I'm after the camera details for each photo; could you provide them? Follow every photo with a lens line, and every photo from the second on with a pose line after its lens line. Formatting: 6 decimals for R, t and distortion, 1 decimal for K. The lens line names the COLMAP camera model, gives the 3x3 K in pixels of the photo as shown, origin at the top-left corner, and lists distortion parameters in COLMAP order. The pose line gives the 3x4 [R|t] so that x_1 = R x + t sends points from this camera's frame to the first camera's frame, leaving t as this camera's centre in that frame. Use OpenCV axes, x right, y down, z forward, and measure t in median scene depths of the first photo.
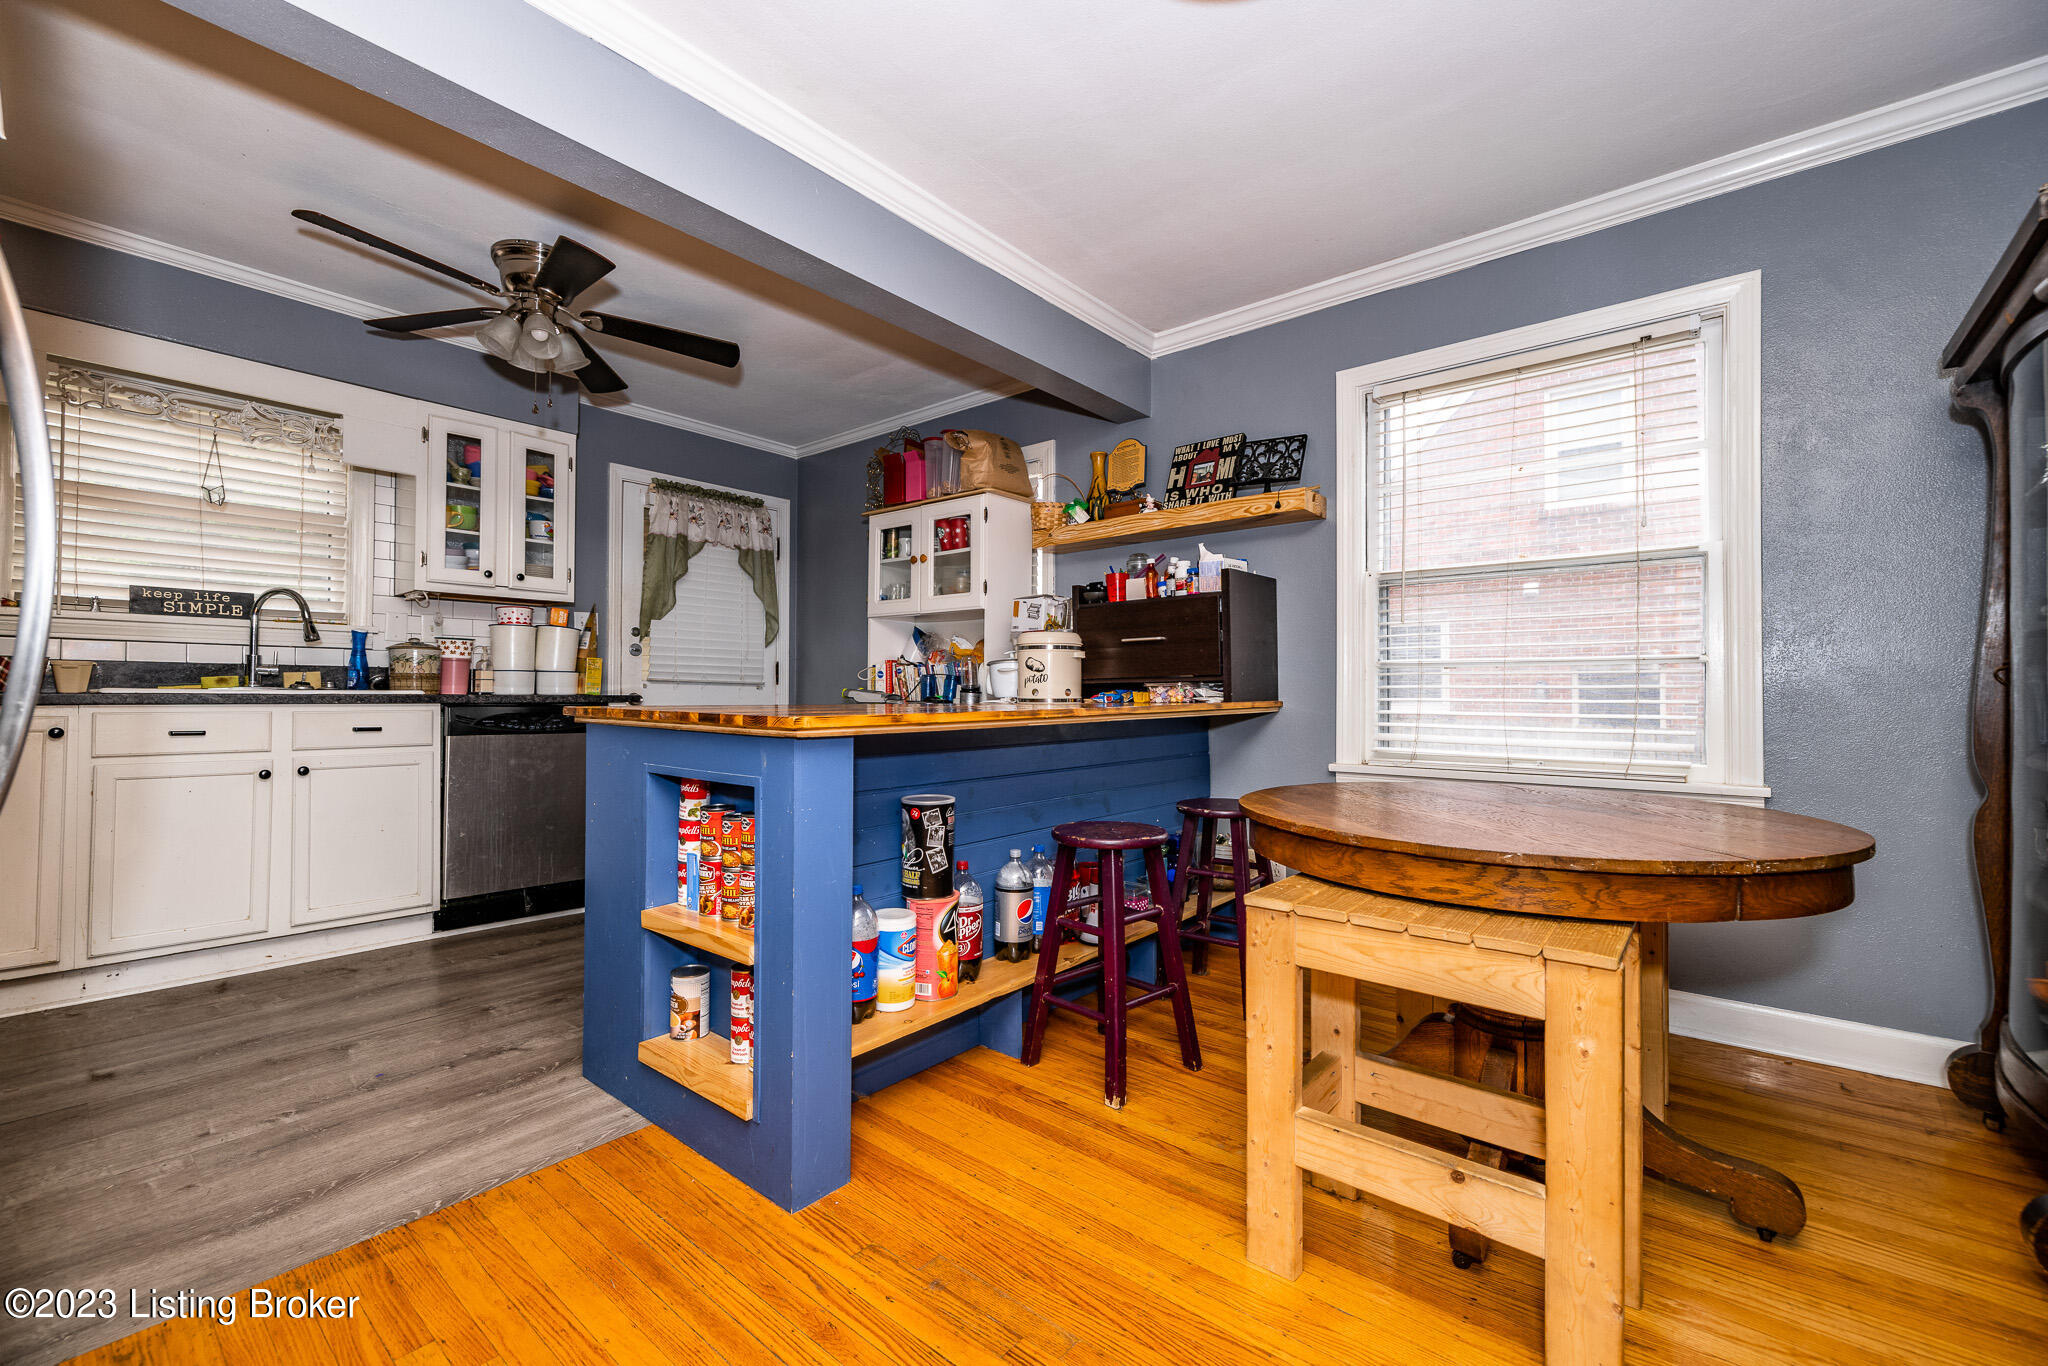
lens RADIAL K [[857.1, 0, 1024.0], [0, 857.1, 683.0], [0, 0, 1]] dist [-0.003560, -0.000644]
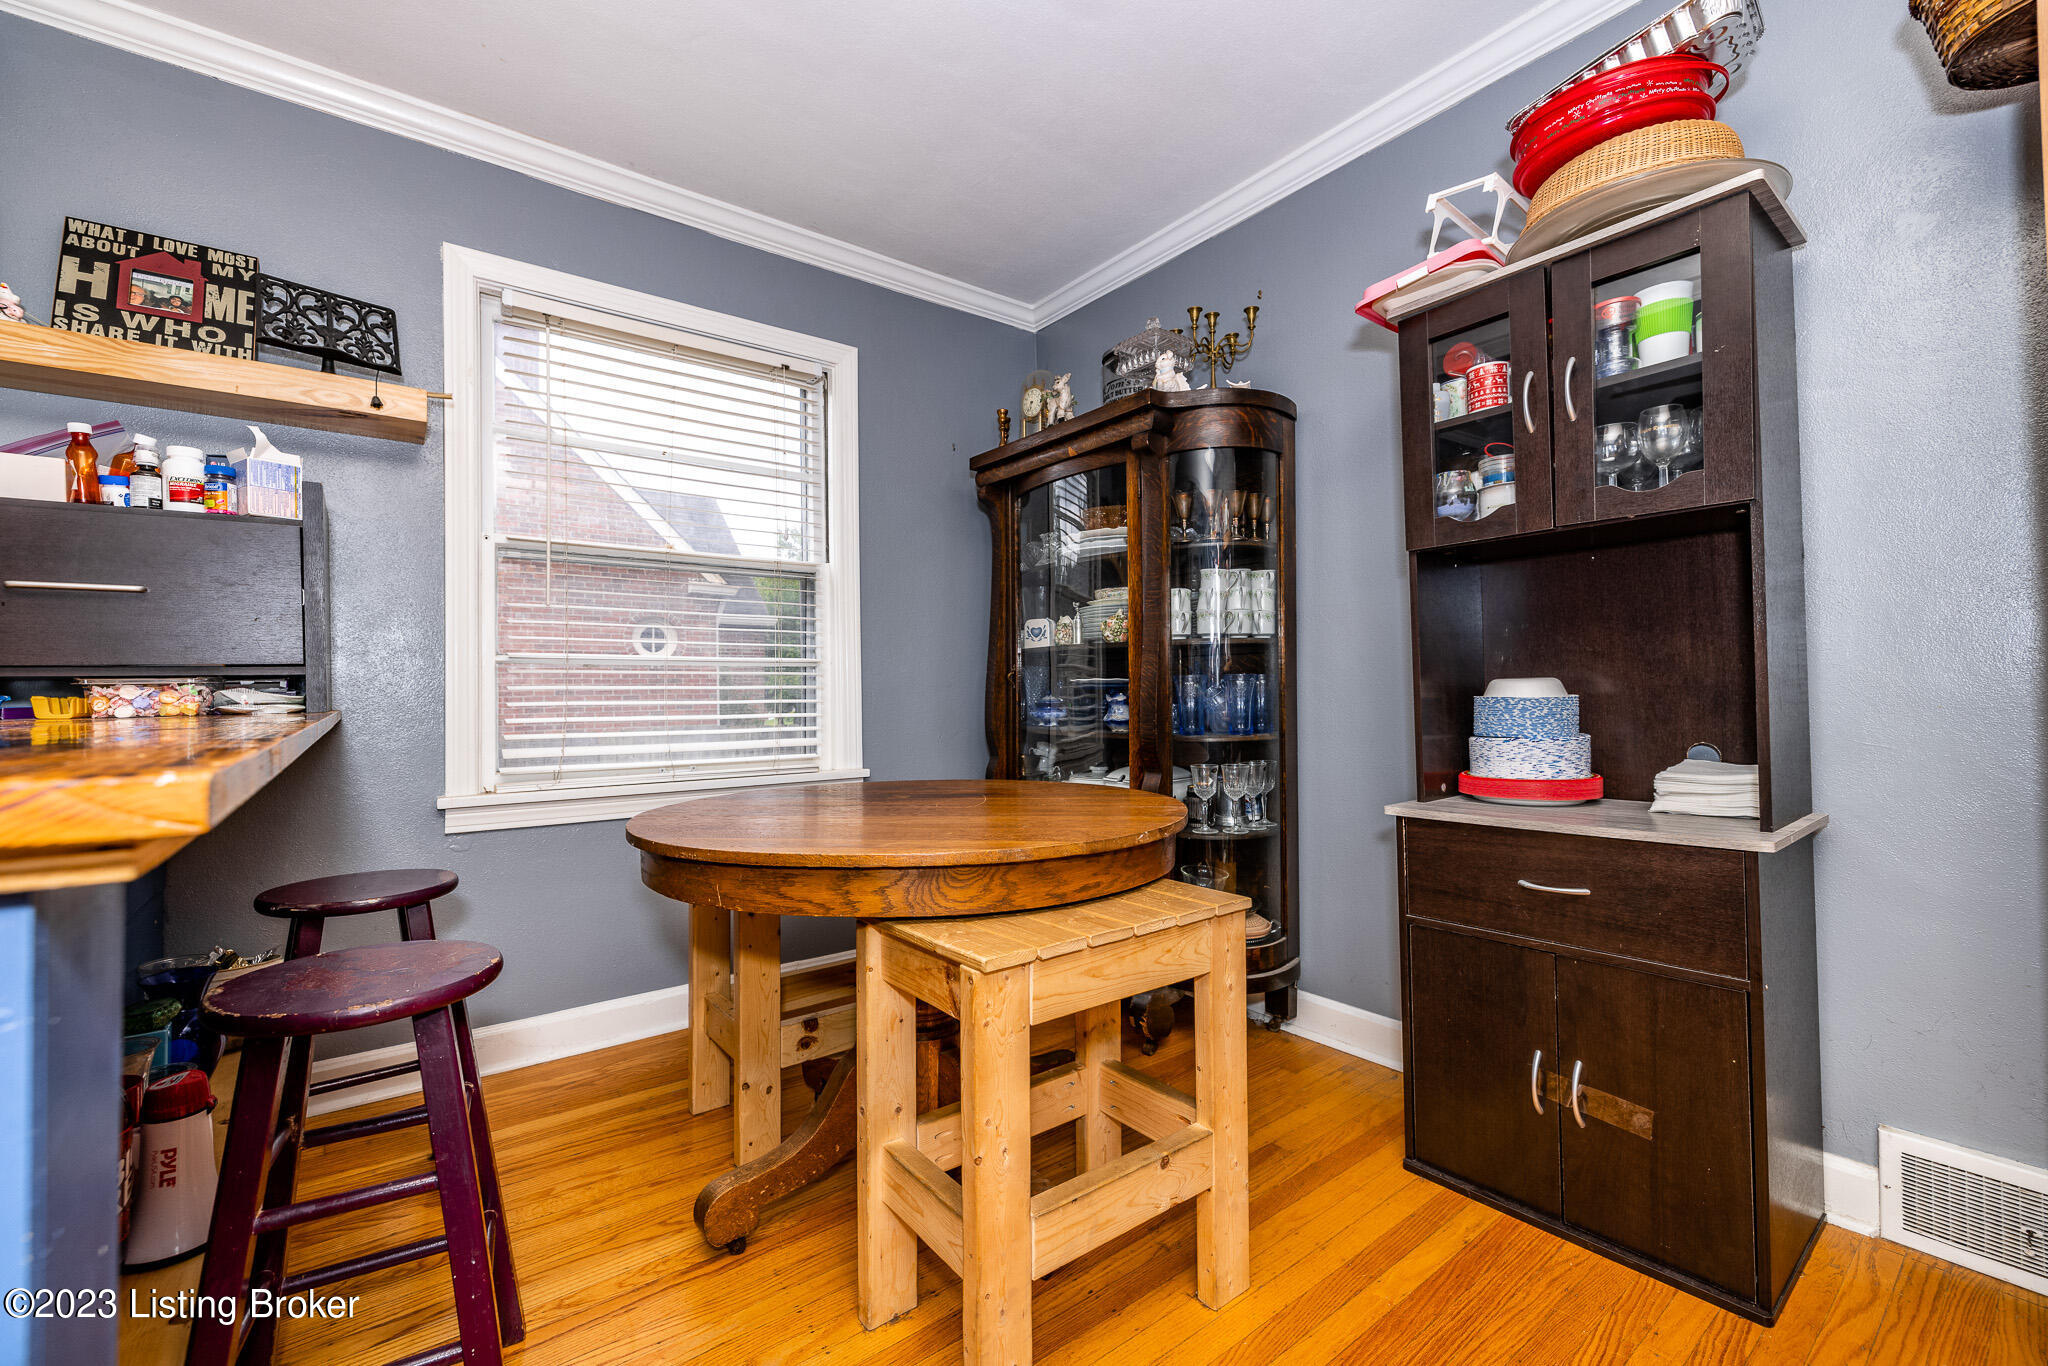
lens RADIAL K [[857.1, 0, 1024.0], [0, 857.1, 683.0], [0, 0, 1]] dist [-0.003560, -0.000644]
pose [[0.218396, 0.014270, 0.975756, -0.212793], [0.001442, 0.999887, -0.014946, 0.011449], [-0.975859, 0.004671, 0.218350, 0.383063]]
